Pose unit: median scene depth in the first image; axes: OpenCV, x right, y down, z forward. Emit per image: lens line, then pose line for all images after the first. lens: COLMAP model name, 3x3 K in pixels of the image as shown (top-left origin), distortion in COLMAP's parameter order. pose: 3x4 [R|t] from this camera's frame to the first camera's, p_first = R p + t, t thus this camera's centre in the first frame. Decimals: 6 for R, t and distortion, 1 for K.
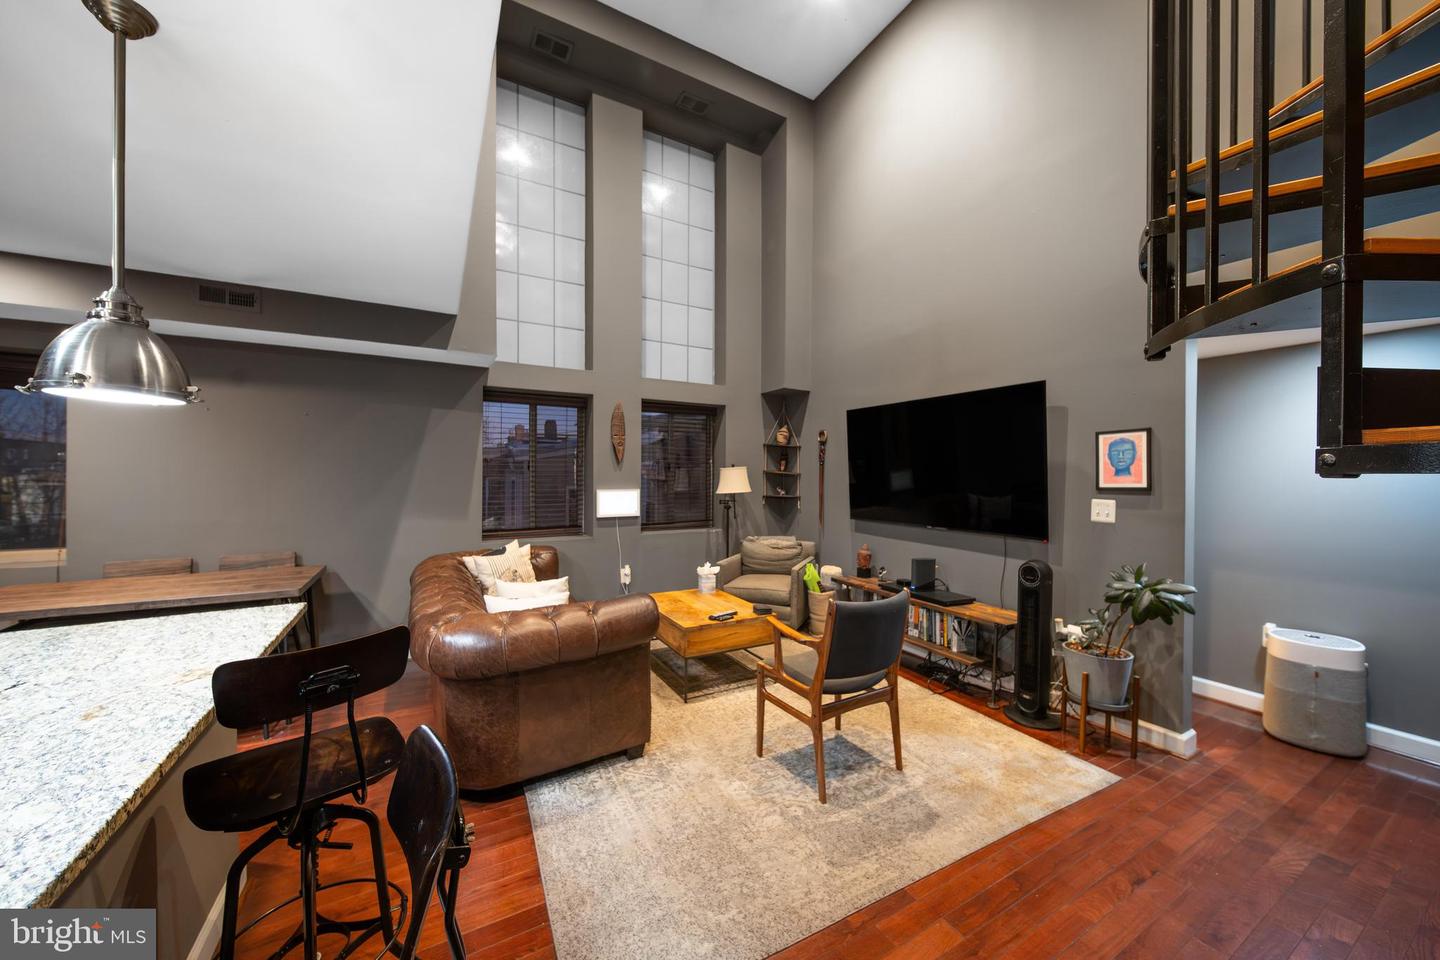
lens RADIAL K [[513.9, 0, 724.3], [0, 513.9, 479.8], [0, 0, 1]] dist [-0.000624, -0.000489]
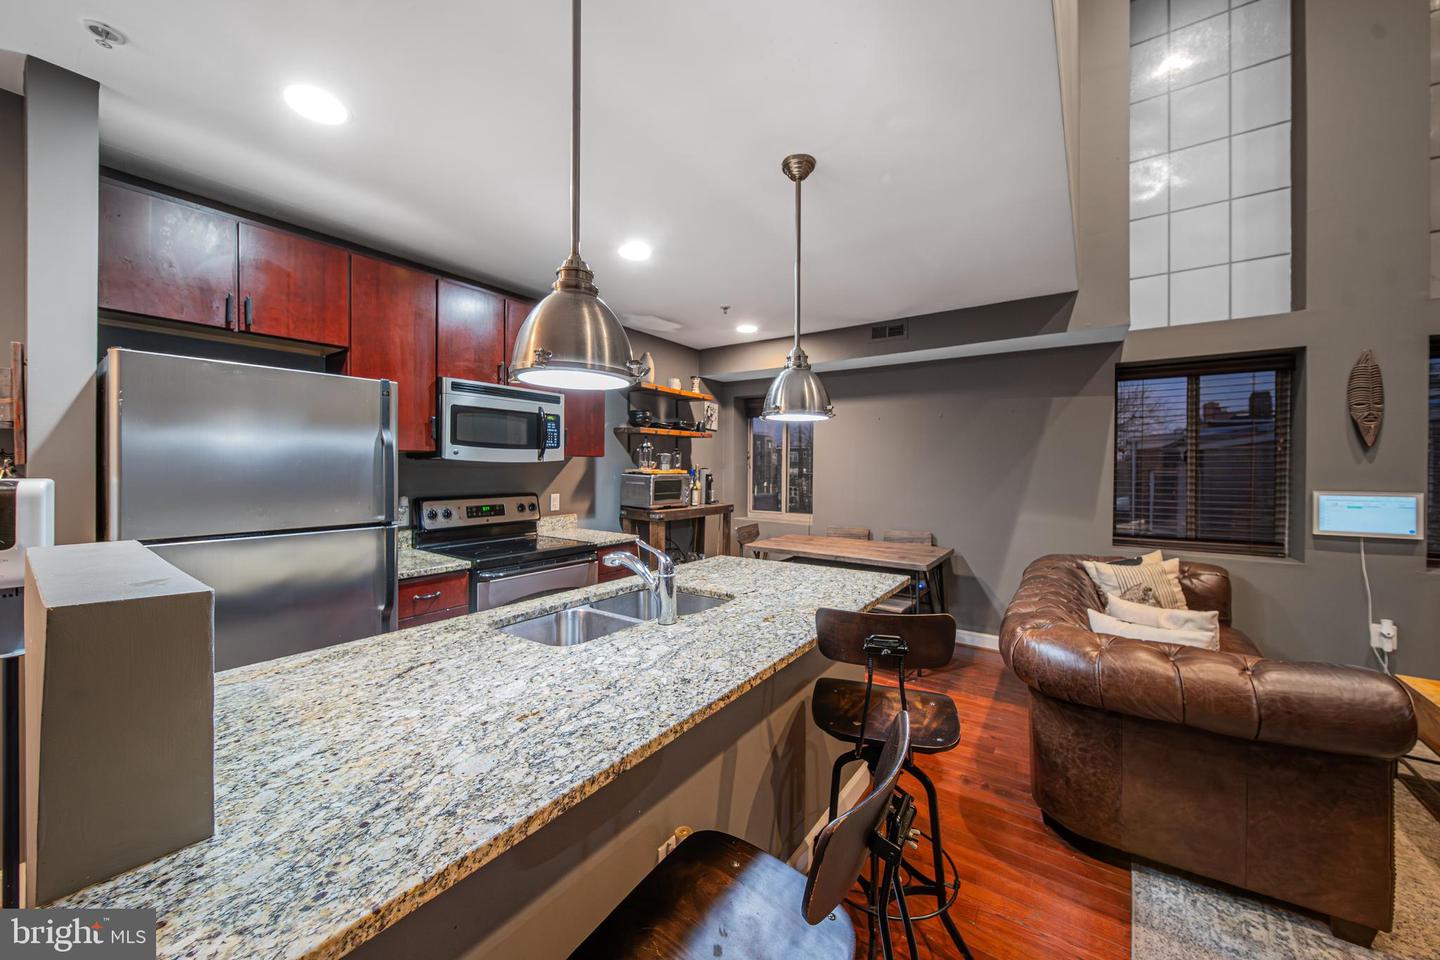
lens RADIAL K [[522.1, 0, 713.4], [0, 522.1, 469.1], [0, 0, 1]] dist [-0.002396, -0.000632]
pose [[0.411415, 0.002763, -0.911444, 0.042823], [-0.008974, 0.999959, -0.001019, -0.001390], [0.911404, 0.008599, 0.411423, 0.042161]]
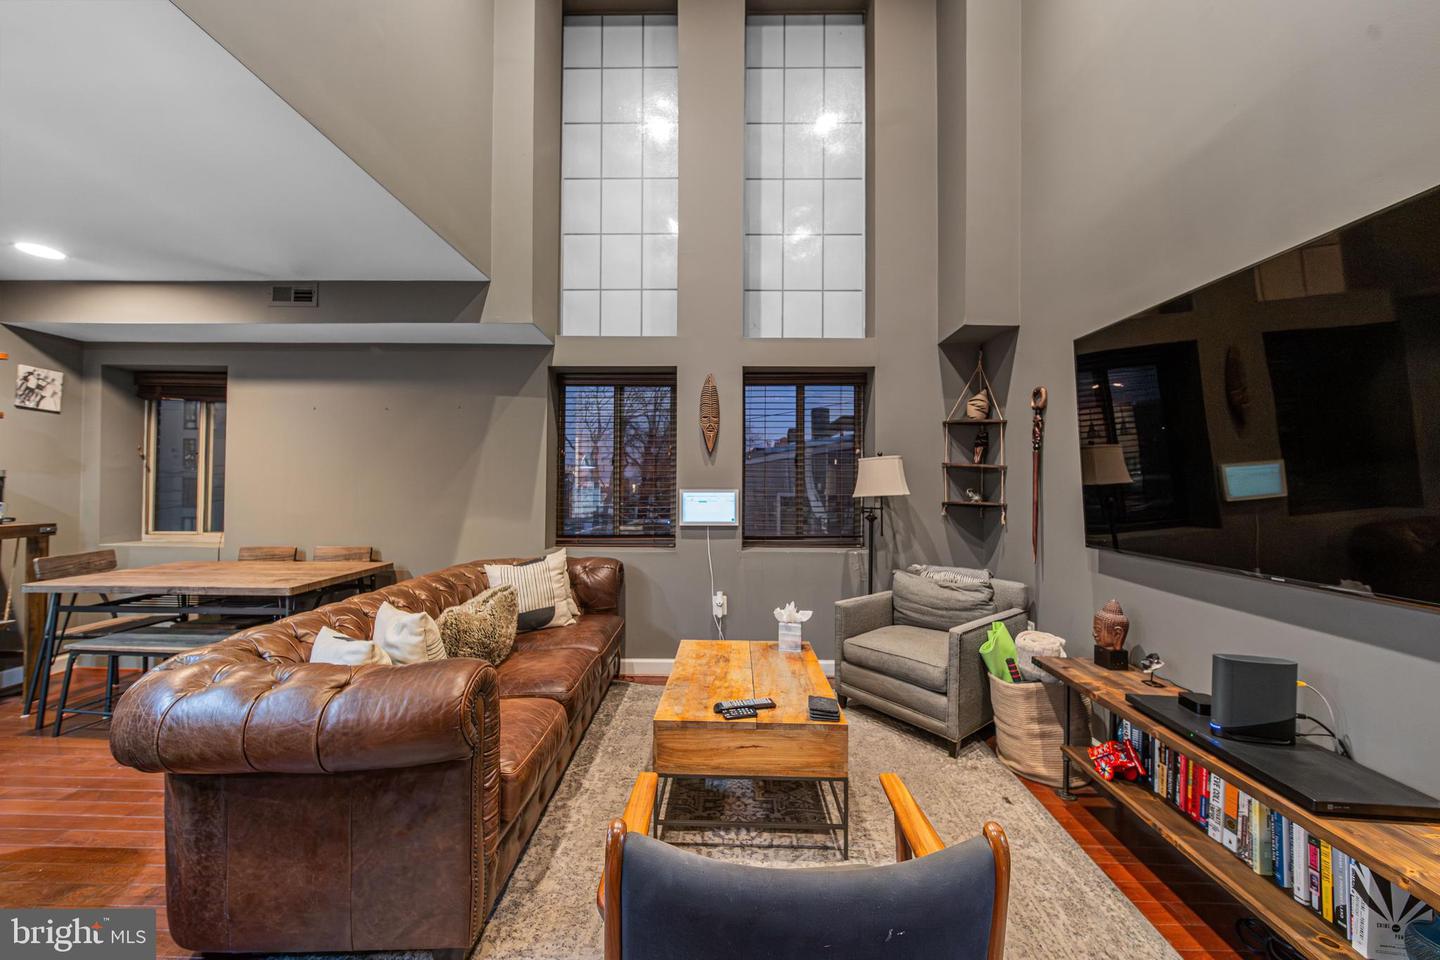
lens RADIAL K [[513.9, 0, 724.3], [0, 513.9, 479.8], [0, 0, 1]] dist [-0.000624, -0.000489]
pose [[0.863045, -0.006303, -0.505088, 0.218344], [-0.004940, 0.999769, -0.020916, 0.023607], [0.505103, 0.020547, 0.862815, 0.413892]]
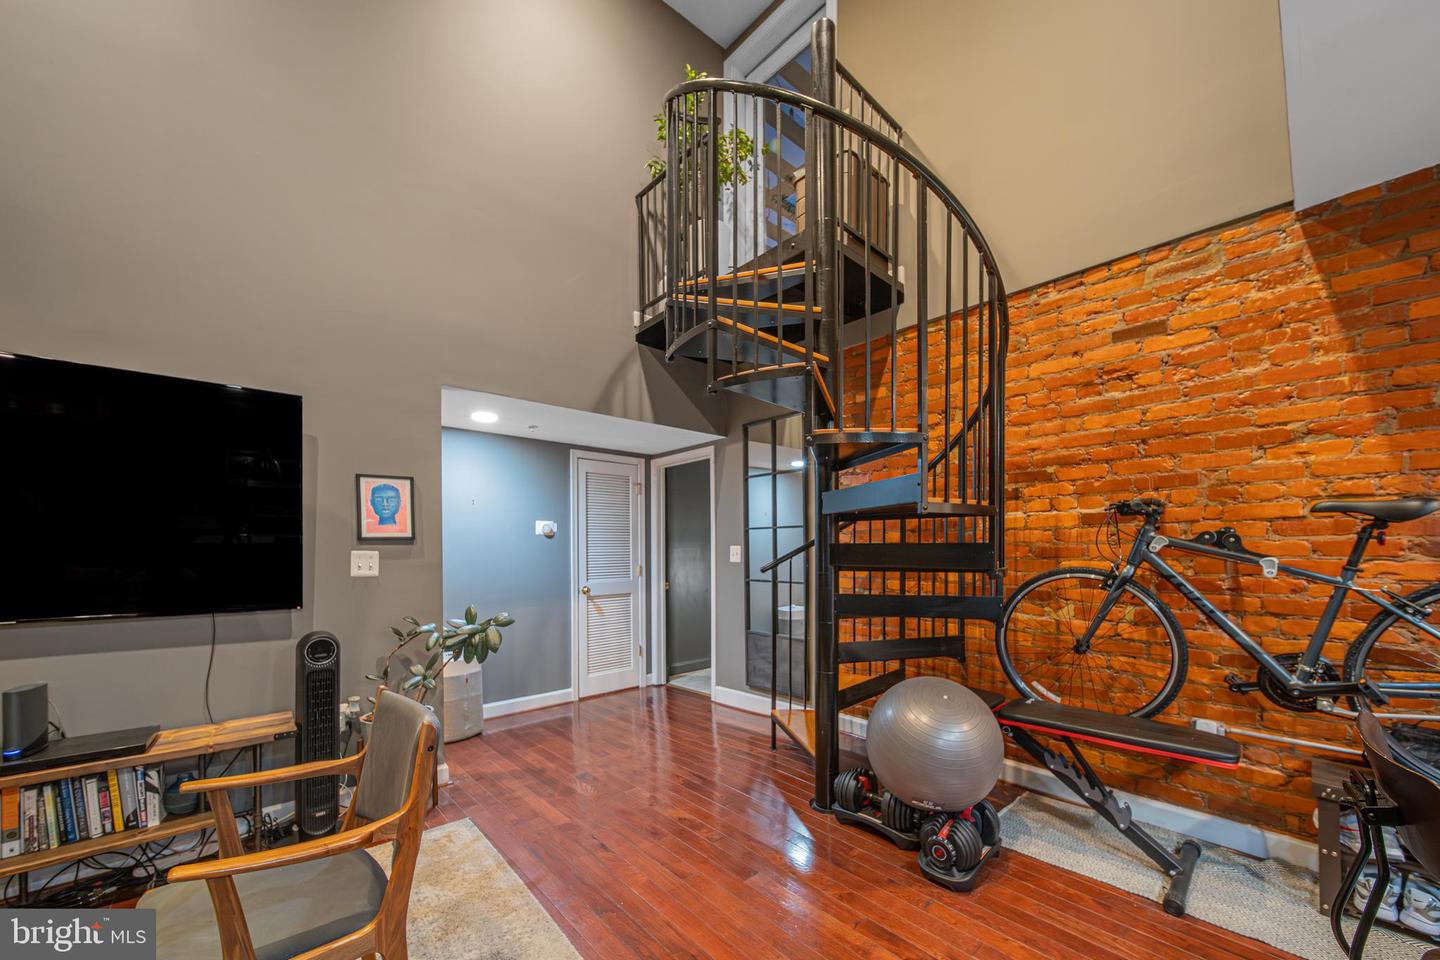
lens RADIAL K [[547.0, 0, 720.8], [0, 547.0, 551.4], [0, 0, 1]] dist [-0.000731, -0.000135]
pose [[-0.214927, -0.005223, 0.976616, -0.231455], [0.010171, 0.999920, 0.007586, 0.027802], [-0.976577, 0.011563, -0.214856, 0.438755]]
